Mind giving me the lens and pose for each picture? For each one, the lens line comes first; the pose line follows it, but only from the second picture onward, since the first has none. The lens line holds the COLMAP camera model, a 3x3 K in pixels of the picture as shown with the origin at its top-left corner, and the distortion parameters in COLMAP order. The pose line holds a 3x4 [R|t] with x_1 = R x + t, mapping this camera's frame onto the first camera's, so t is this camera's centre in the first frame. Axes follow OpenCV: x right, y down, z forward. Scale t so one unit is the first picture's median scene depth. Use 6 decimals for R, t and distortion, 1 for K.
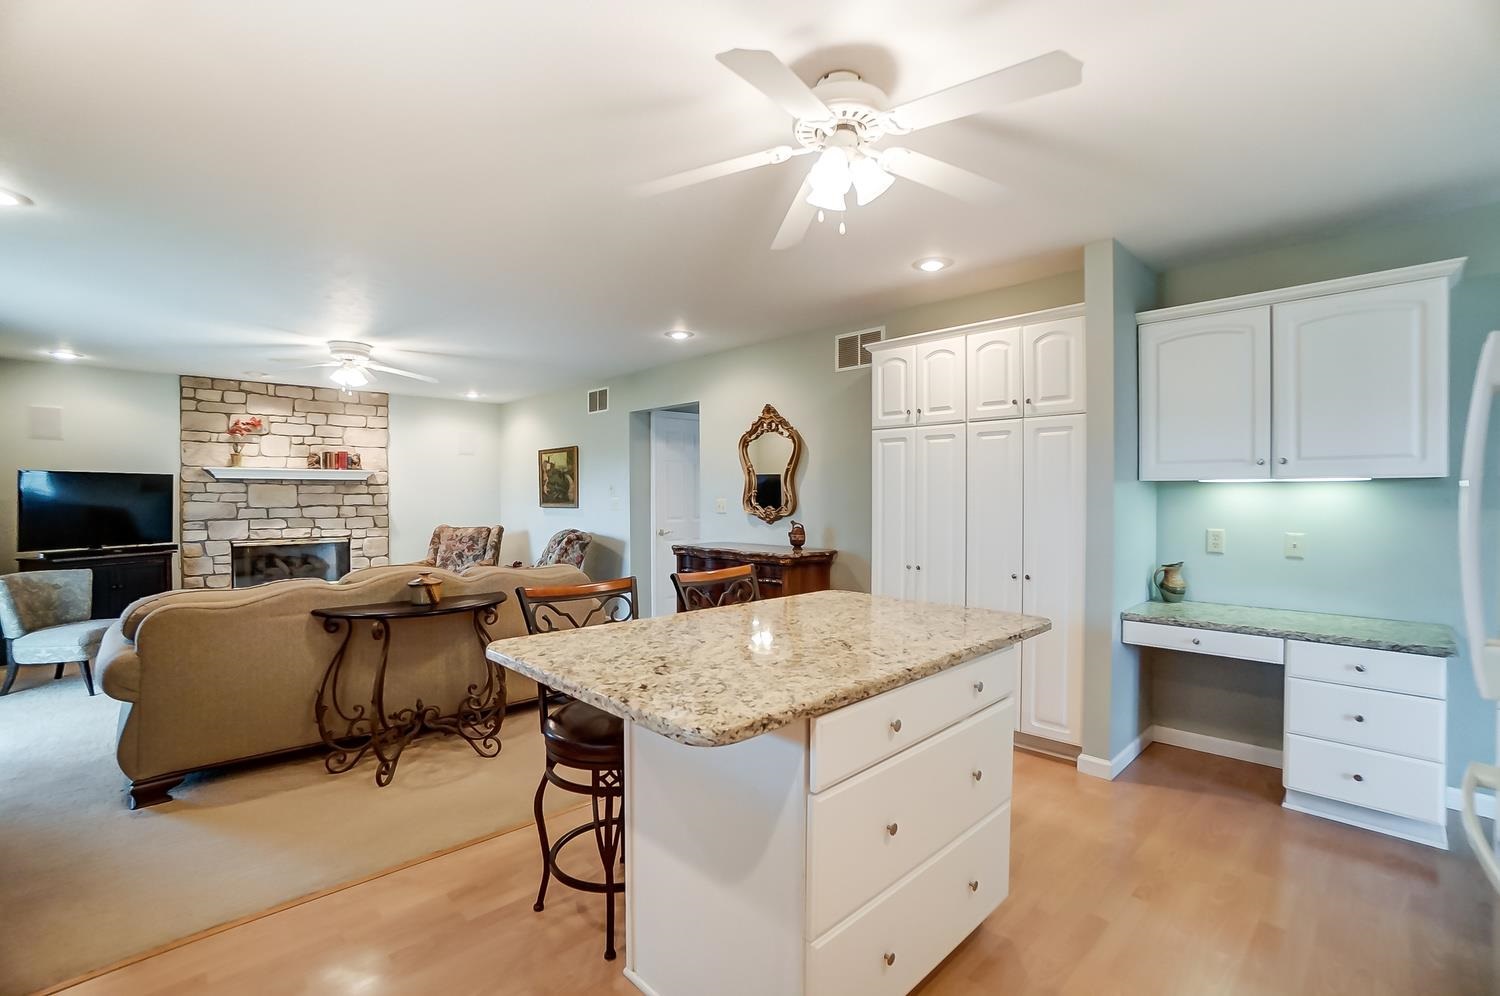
lens RADIAL K [[673.2, 0, 750.0], [0, 673.2, 498.0], [0, 0, 1]] dist [-0.032089, 0.000654]
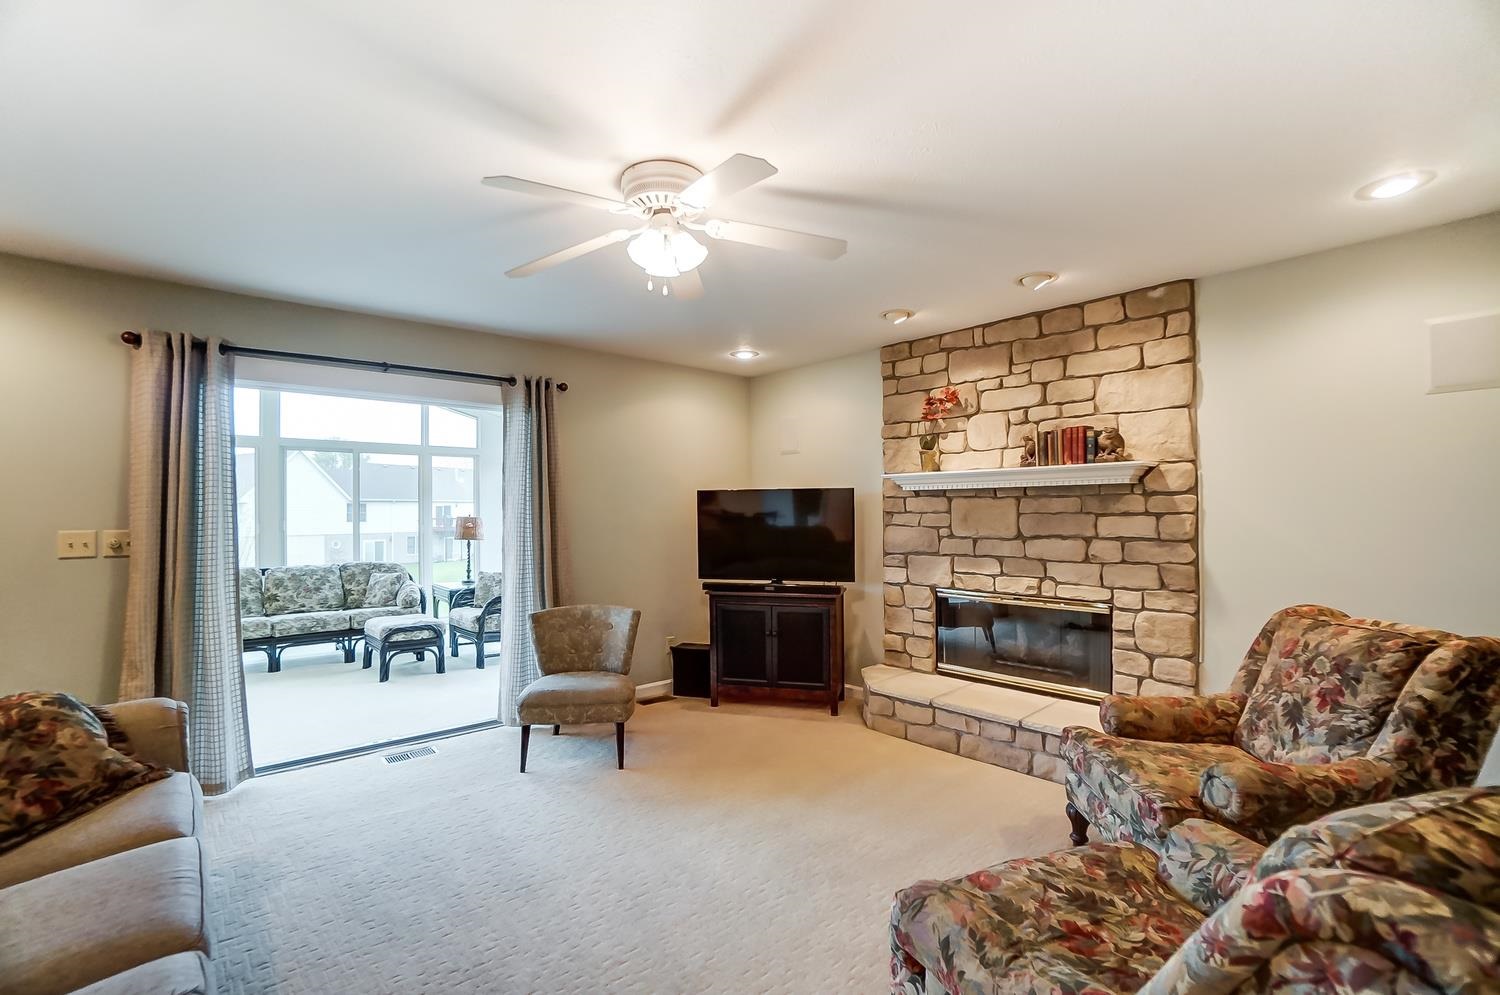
lens RADIAL K [[673.2, 0, 750.0], [0, 673.2, 497.5], [0, 0, 1]] dist [-0.032089, 0.000654]
pose [[-0.033889, -0.015278, -0.999309, -0.120957], [0.006413, 0.999859, -0.015504, -0.012608], [0.999405, -0.006934, -0.033787, 0.790792]]
